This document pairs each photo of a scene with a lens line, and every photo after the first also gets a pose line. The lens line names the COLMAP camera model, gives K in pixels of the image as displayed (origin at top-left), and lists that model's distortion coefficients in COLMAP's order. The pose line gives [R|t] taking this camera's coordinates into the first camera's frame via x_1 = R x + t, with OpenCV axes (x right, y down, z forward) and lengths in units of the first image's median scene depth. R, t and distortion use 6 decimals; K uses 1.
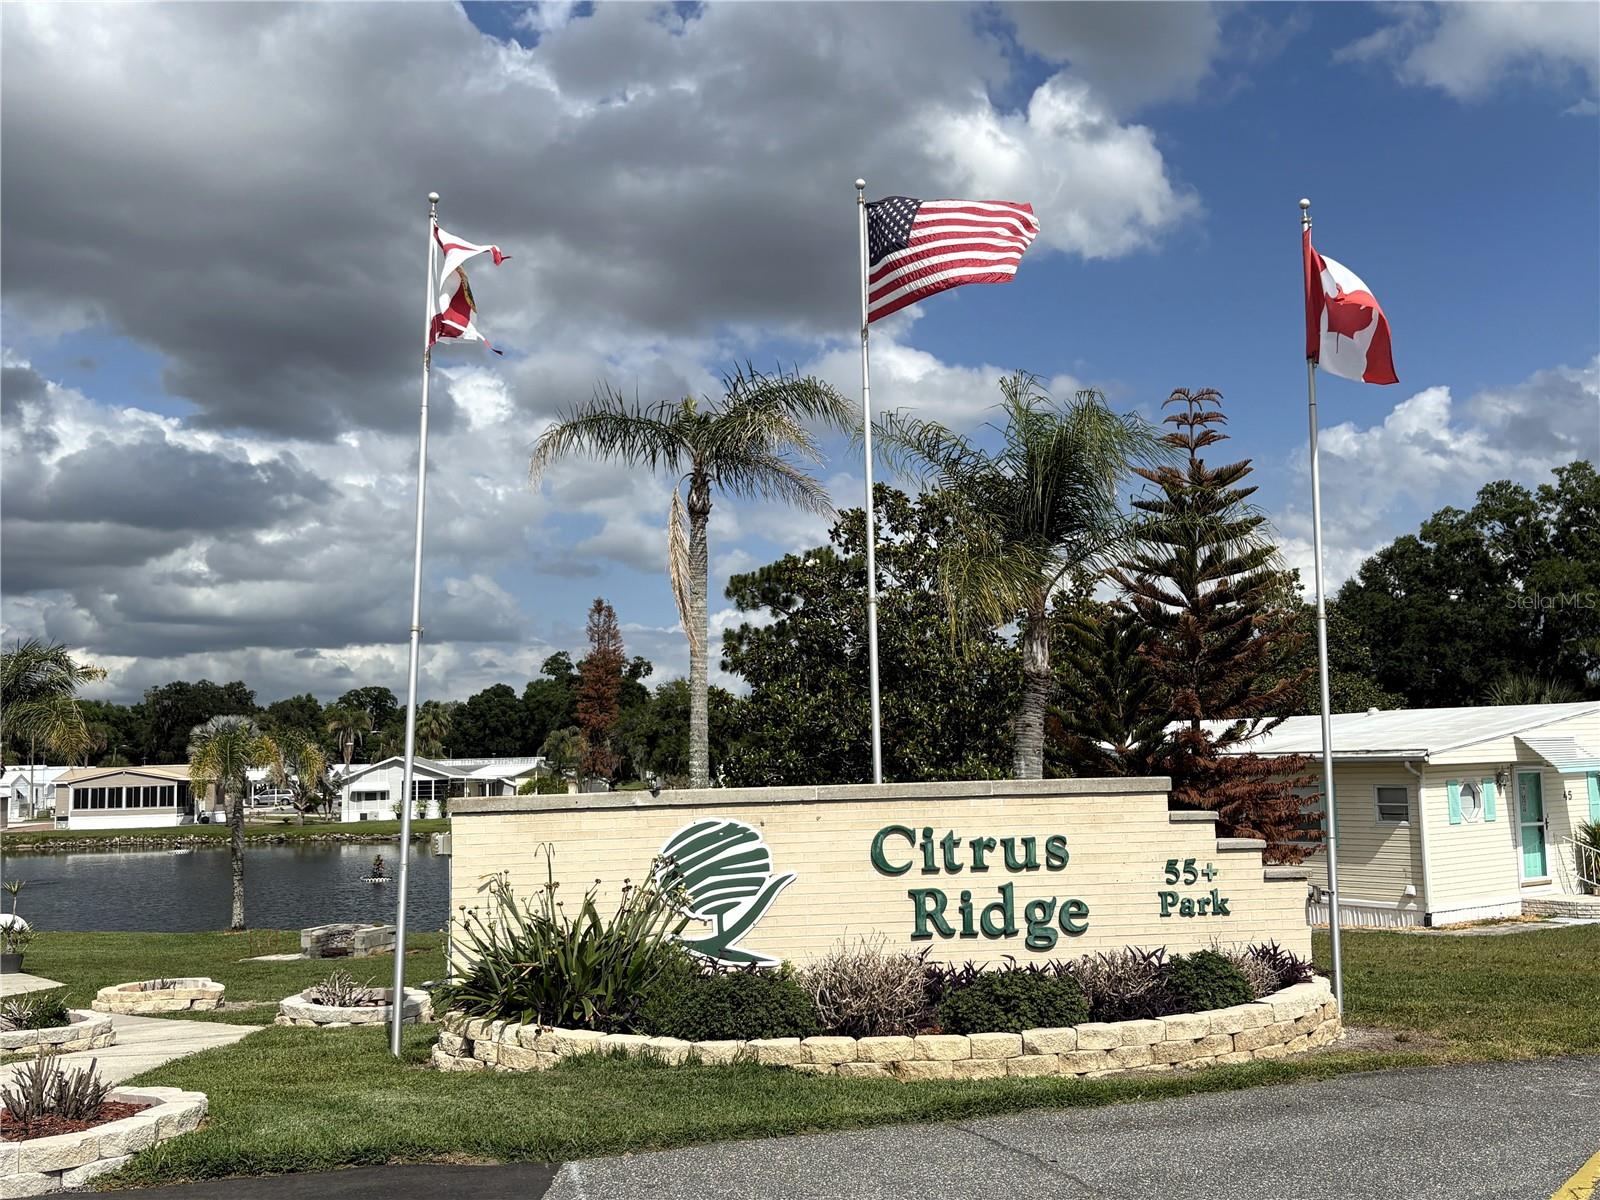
lens RADIAL K [[1552.9, 0, 800.0], [0, 1552.9, 600.0], [0, 0, 1]] dist [0.046121, -0.019833]
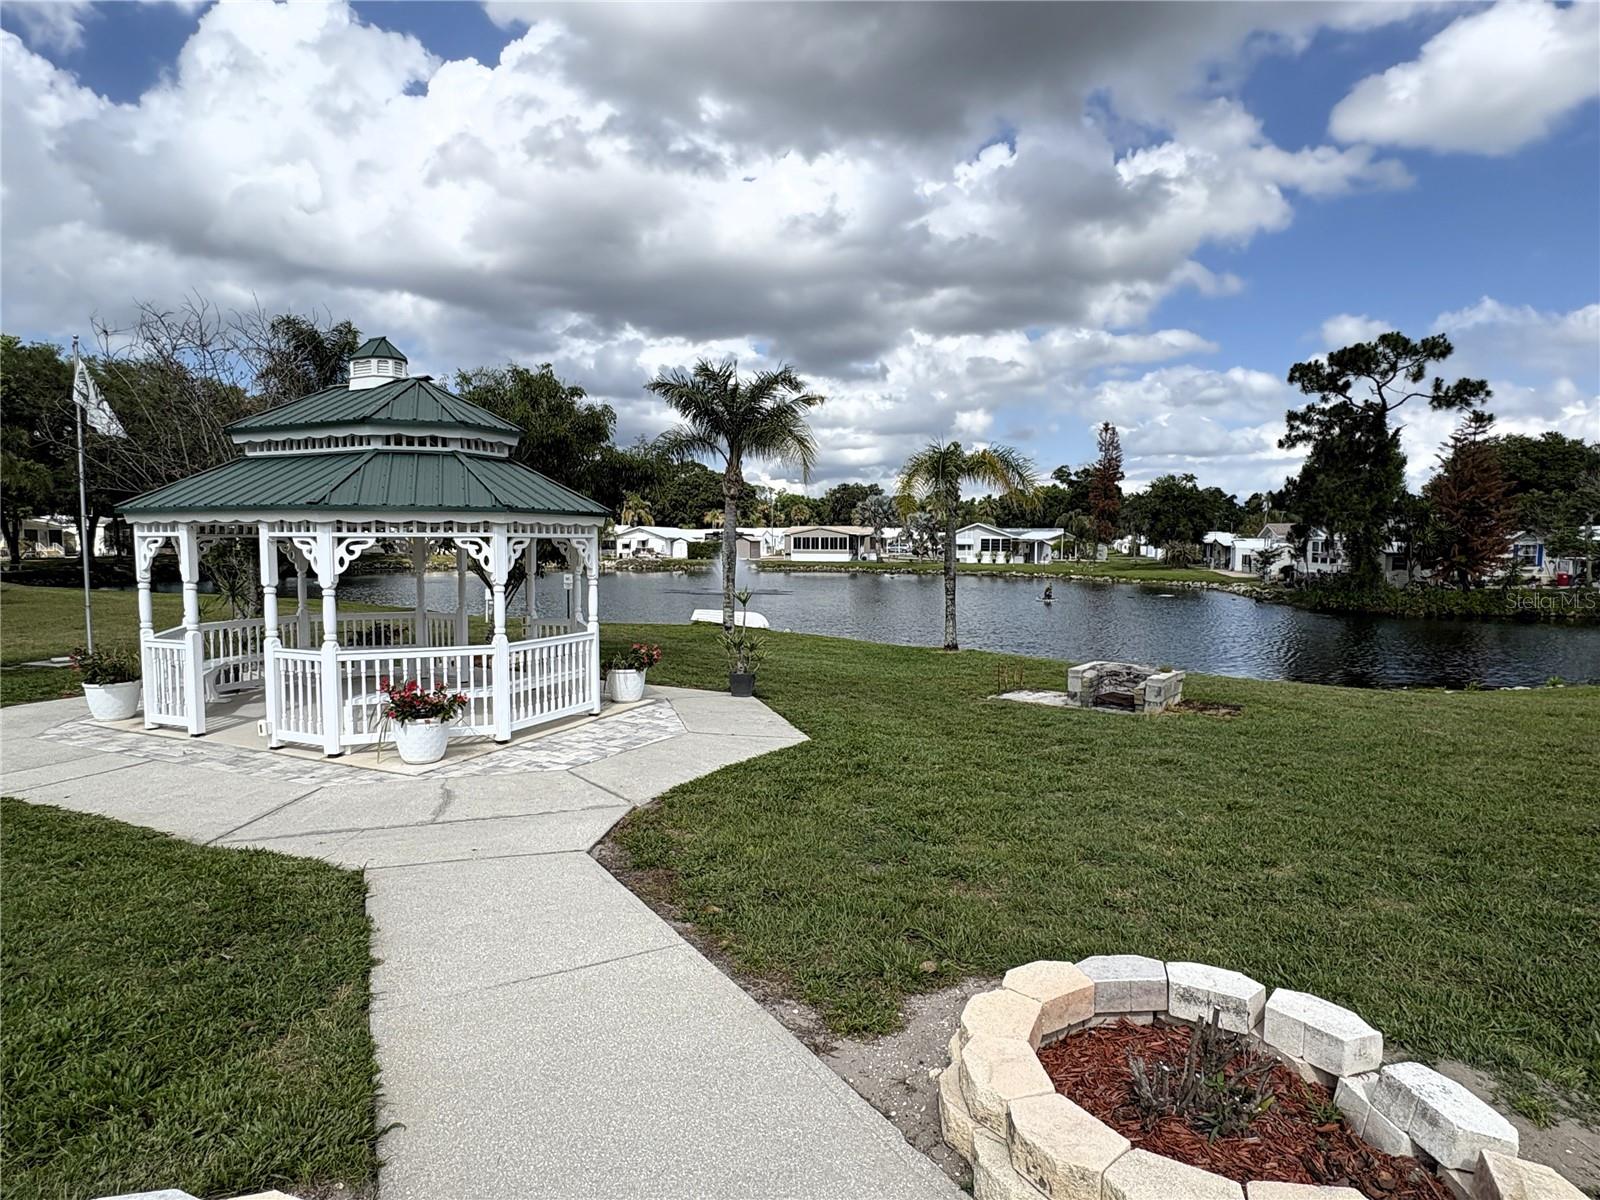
lens RADIAL K [[865.9, 0, 800.0], [0, 865.9, 600.0], [0, 0, 1]] dist [0.000571, 0.000144]
pose [[0.911772, 0.056654, -0.406770, -0.463244], [0.015760, 0.984884, 0.172499, 0.172598], [0.410394, -0.163691, 0.897097, 0.970598]]
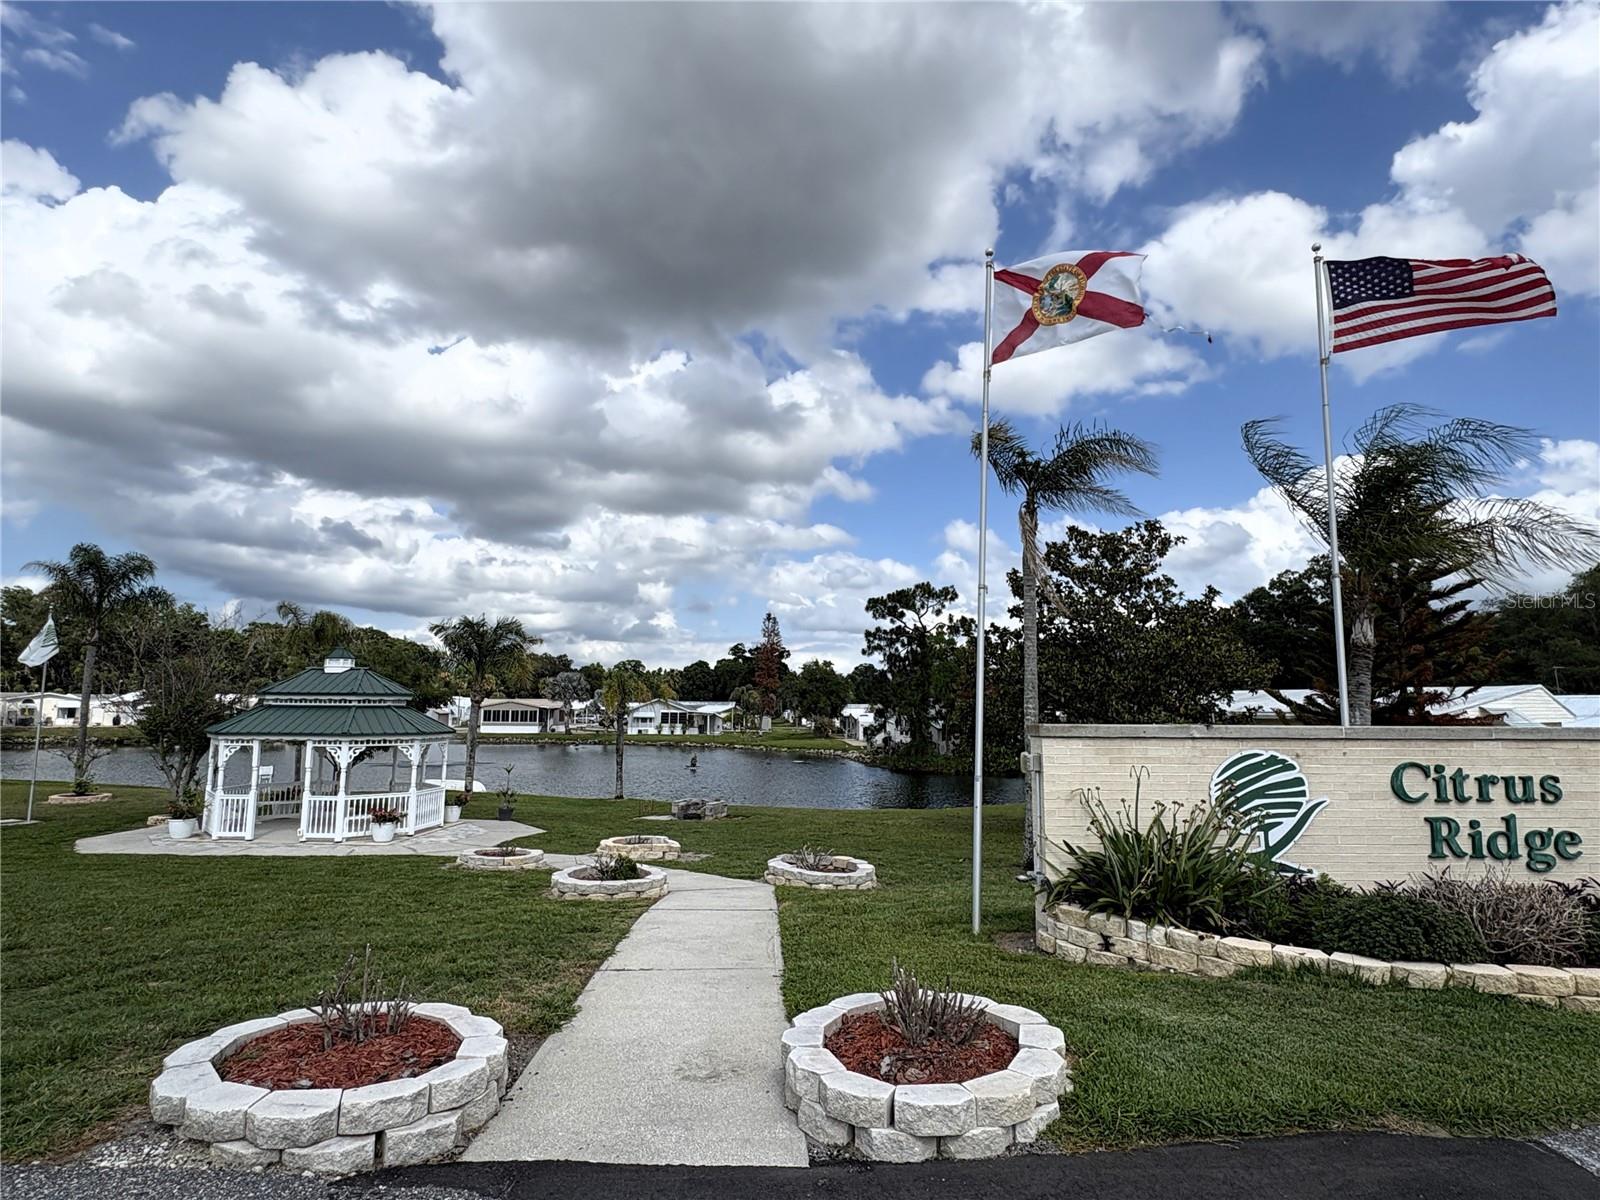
lens RADIAL K [[865.9, 0, 800.0], [0, 865.9, 600.0], [0, 0, 1]] dist [0.000571, 0.000144]
pose [[0.997146, 0.023943, -0.071602, -0.221199], [-0.025436, 0.999476, -0.020023, 0.029045], [0.071085, 0.021787, 0.997232, 0.189667]]
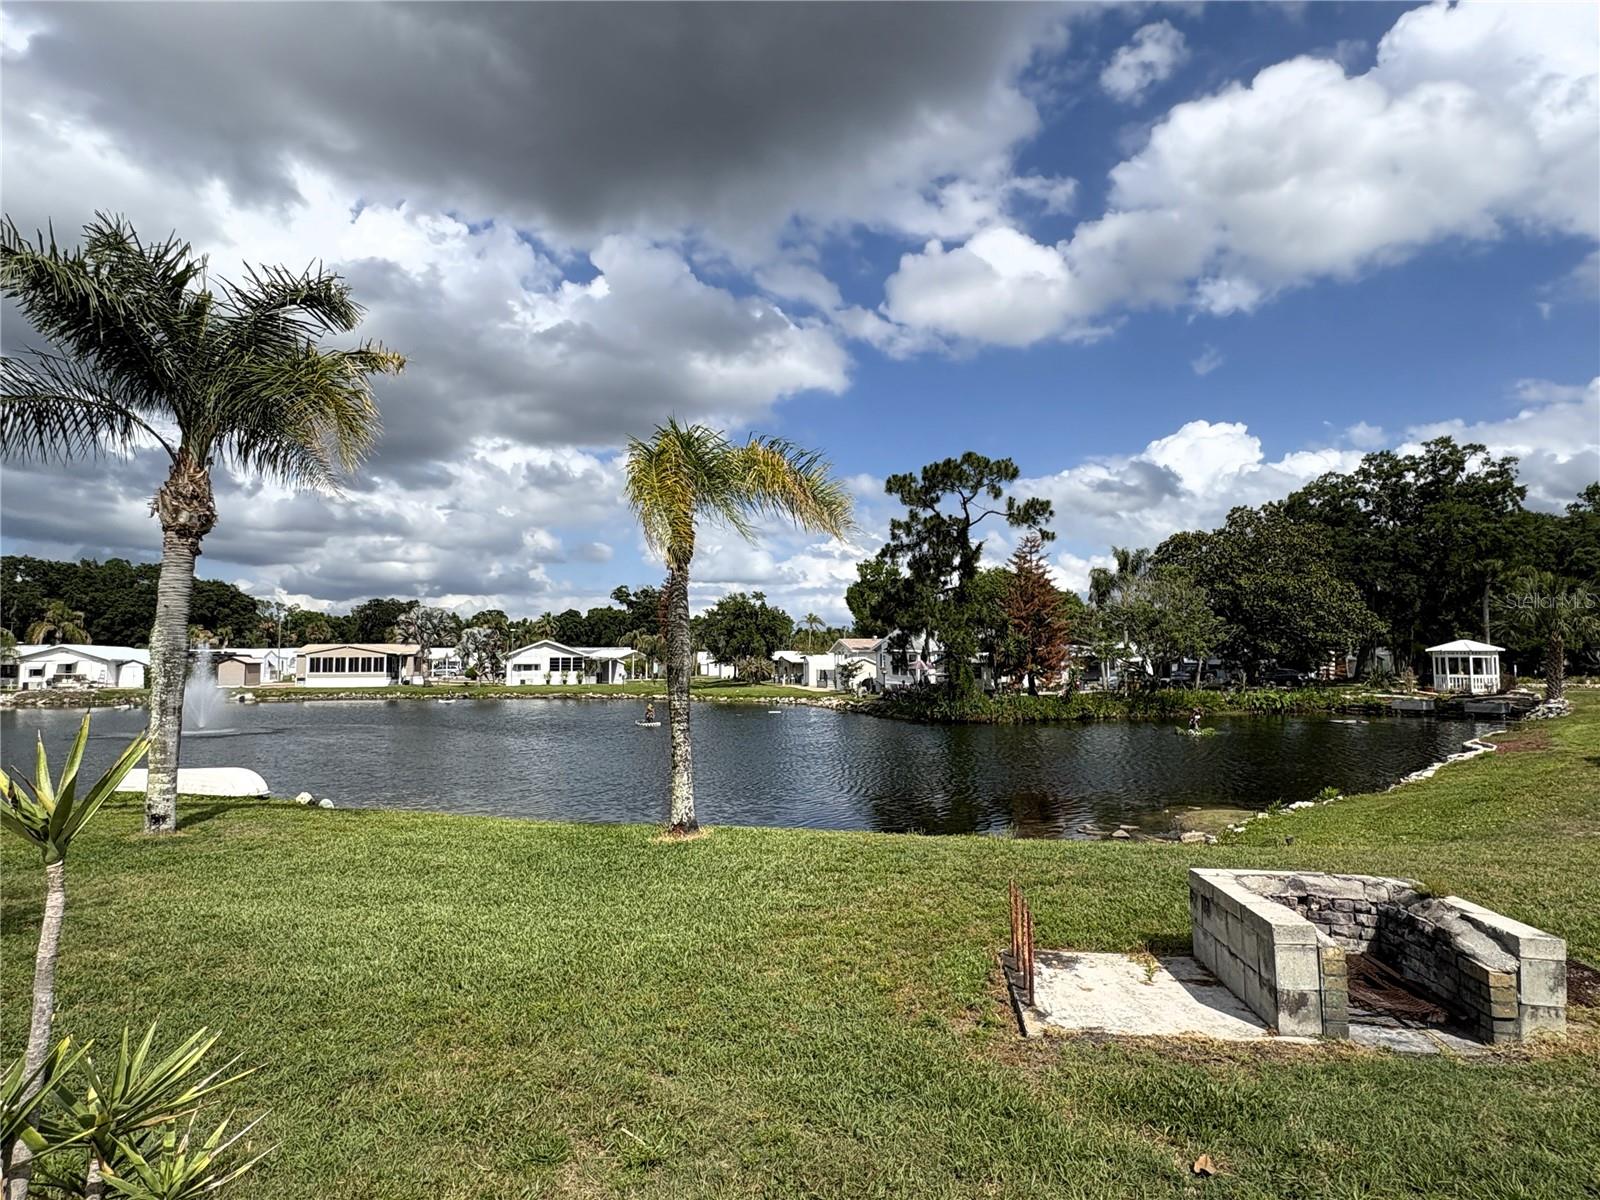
lens RADIAL K [[865.9, 0, 800.0], [0, 865.9, 600.0], [0, 0, 1]] dist [0.000571, 0.000144]
pose [[0.996100, 0.023780, 0.084968, -0.713120], [-0.026287, 0.999248, 0.028501, 0.262474], [-0.084226, -0.030623, 0.995976, 1.477418]]
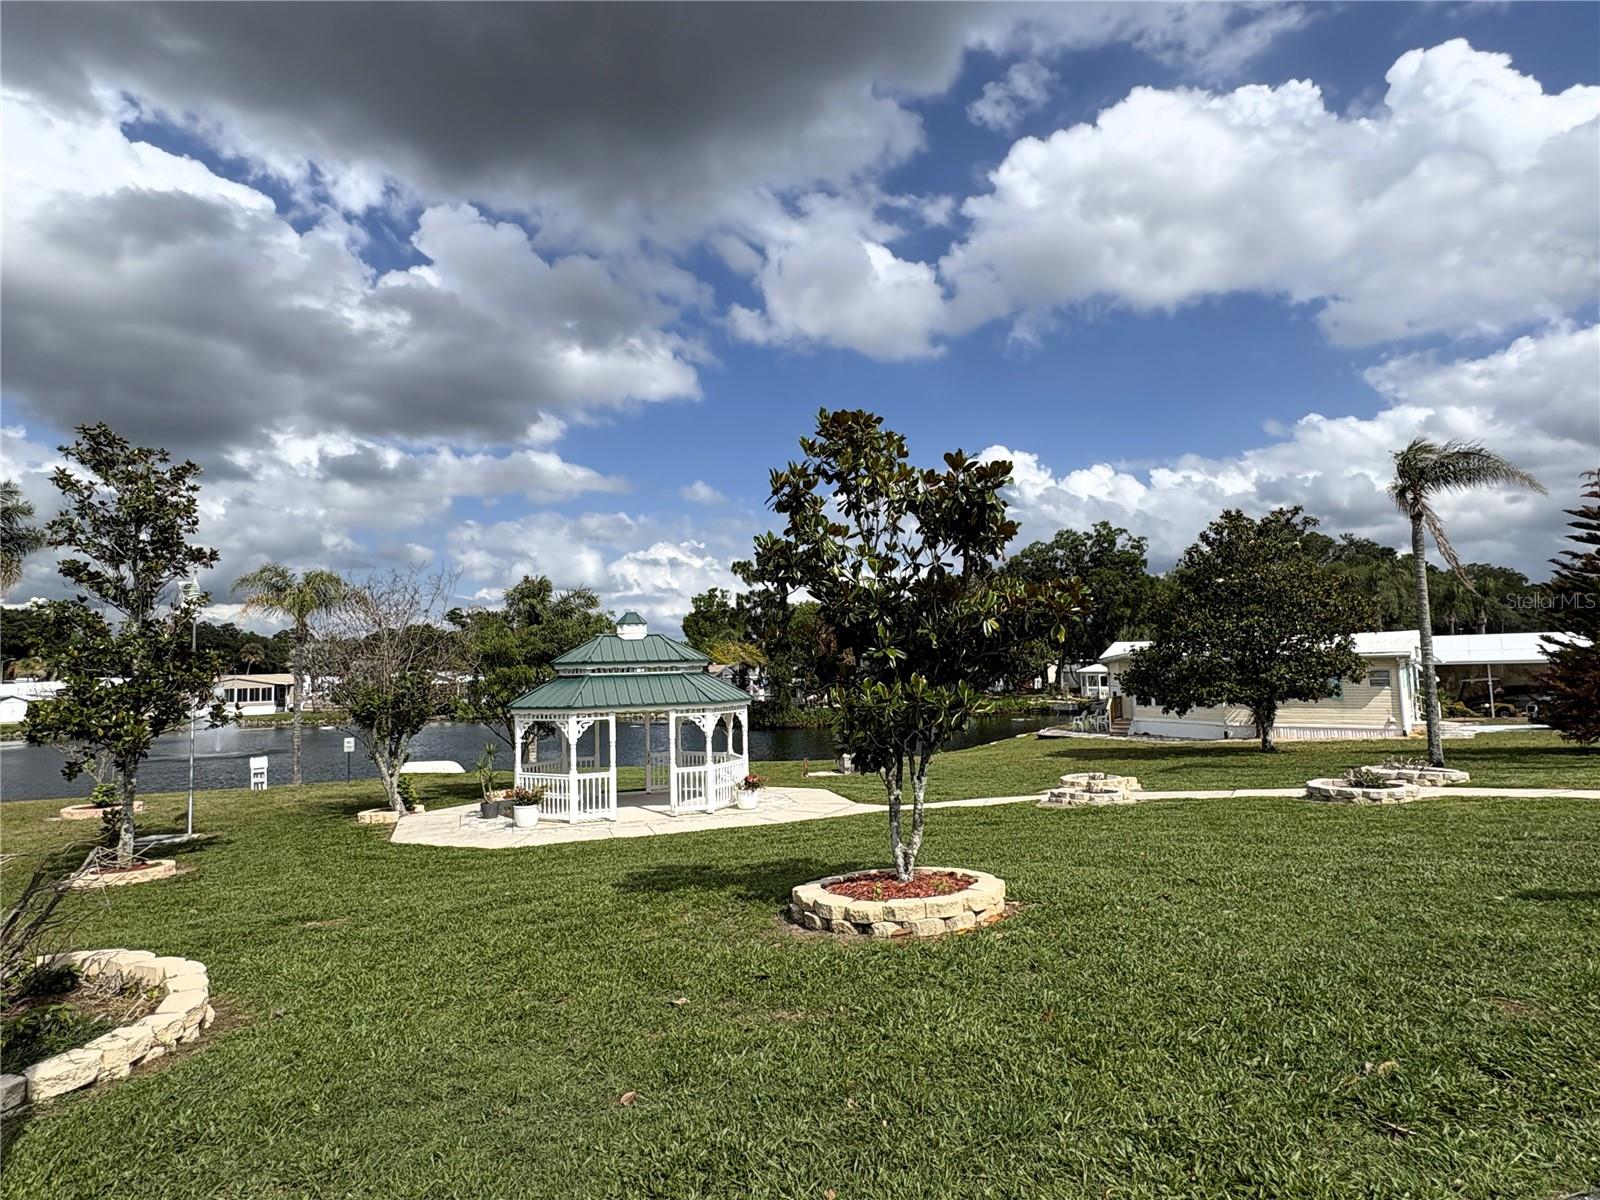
lens RADIAL K [[865.9, 0, 800.0], [0, 865.9, 600.0], [0, 0, 1]] dist [0.000571, 0.000144]
pose [[0.955572, 0.021641, 0.293963, -1.110807], [-0.026652, 0.999560, 0.013048, 0.050494], [-0.293551, -0.020303, 0.955728, 0.206852]]
